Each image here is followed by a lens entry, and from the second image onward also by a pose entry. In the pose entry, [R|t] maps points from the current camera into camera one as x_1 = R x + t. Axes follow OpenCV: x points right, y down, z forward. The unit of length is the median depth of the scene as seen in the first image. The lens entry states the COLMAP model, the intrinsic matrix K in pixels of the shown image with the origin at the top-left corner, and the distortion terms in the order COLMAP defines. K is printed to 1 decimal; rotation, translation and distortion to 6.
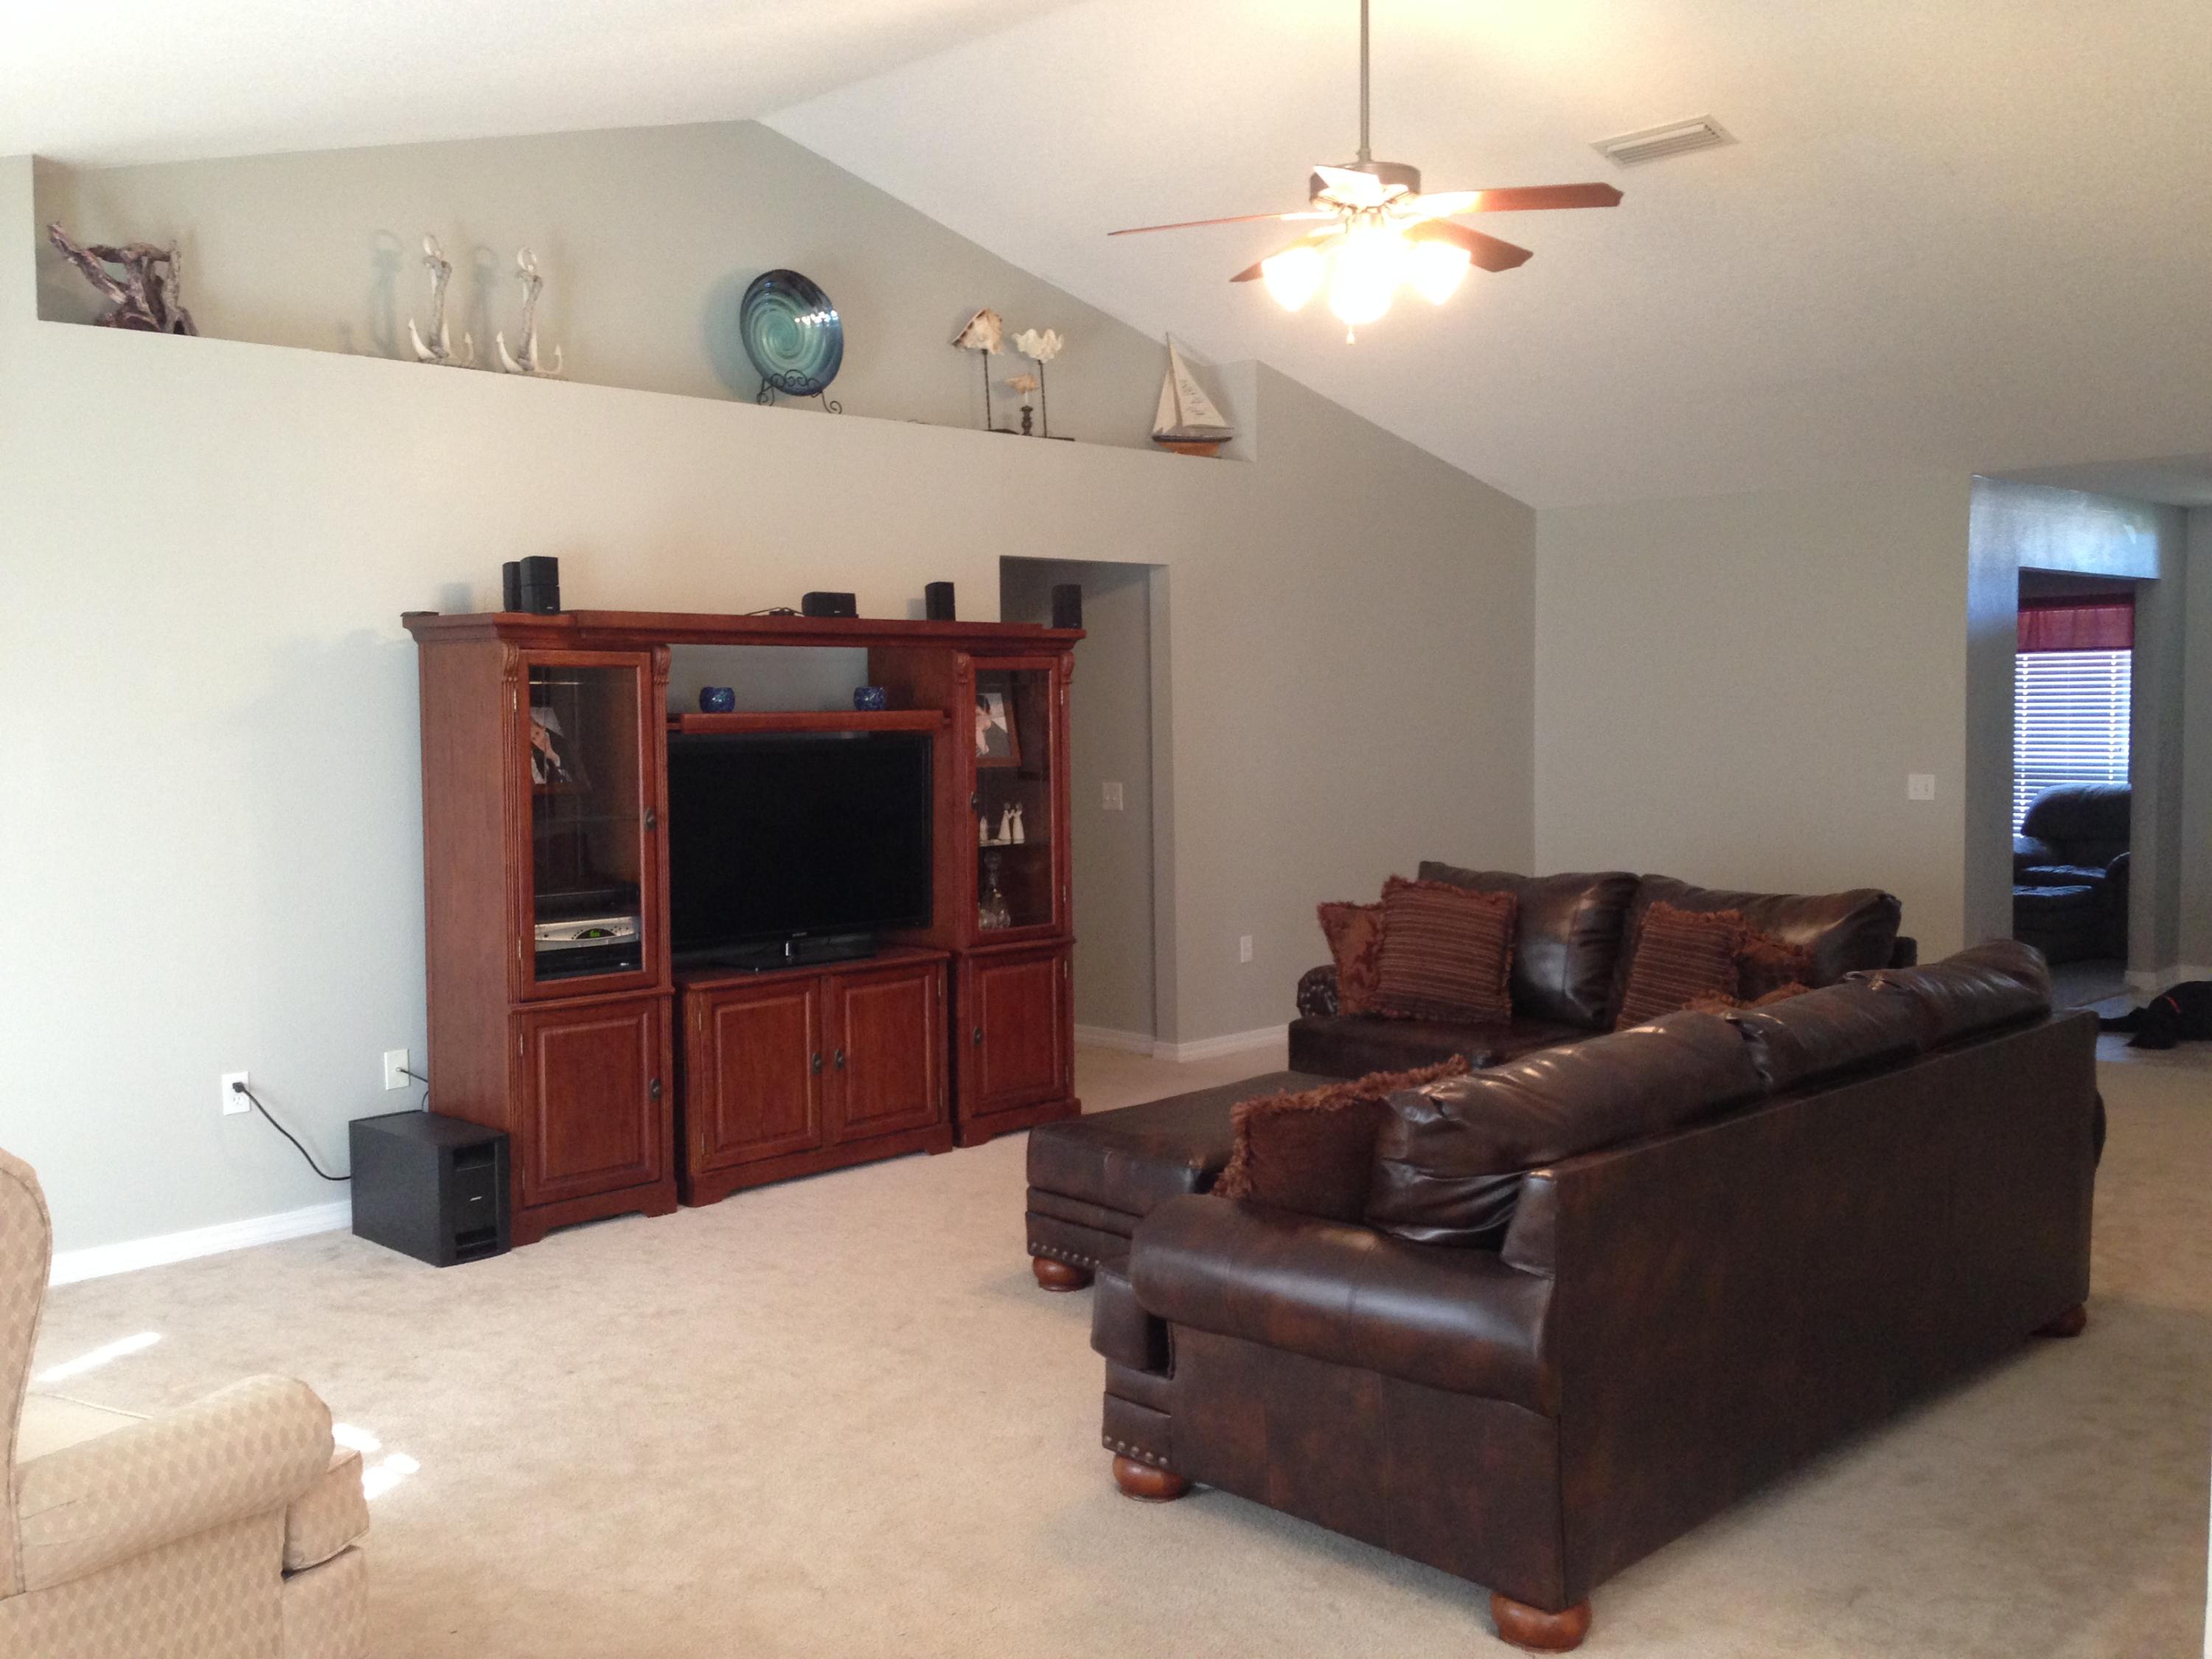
lens RADIAL K [[2077.9, 0, 1095.4], [0, 2077.9, 831.4], [0, 0, 1]] dist [0.025099, 0.000000]
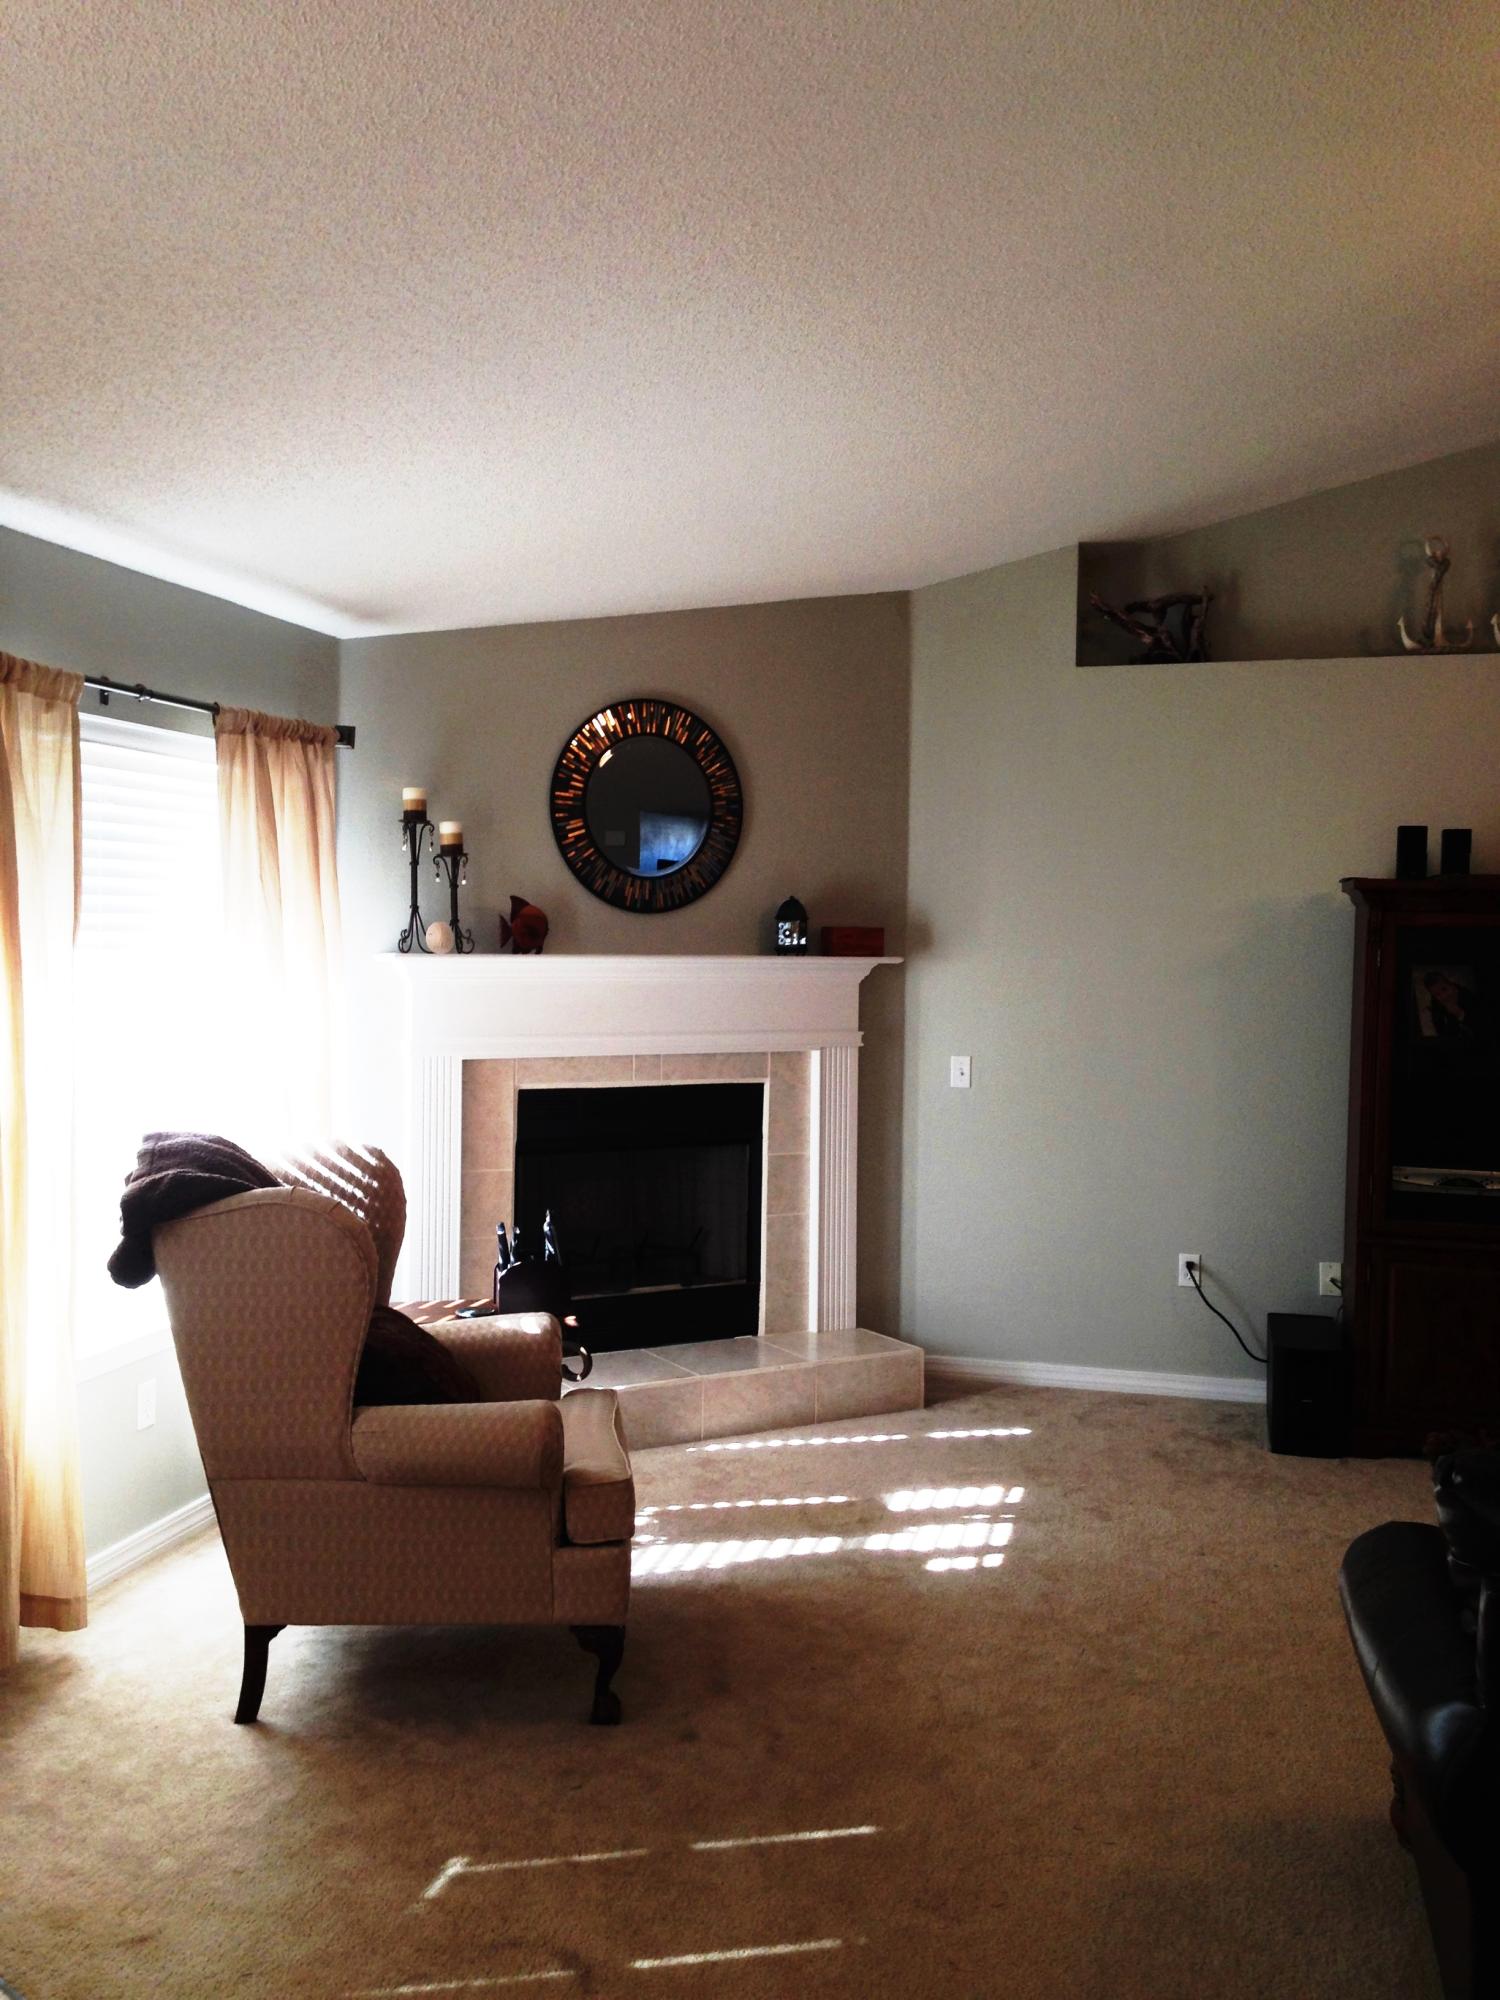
lens RADIAL K [[1878.7, 0, 739.6], [0, 1878.7, 995.8], [0, 0, 1]] dist [0.025099, 0.000000]
pose [[0.480042, 0.047866, -0.875939, 0.424490], [-0.073482, 0.997195, 0.014222, -0.032419], [0.874163, 0.057539, 0.482213, 0.223059]]
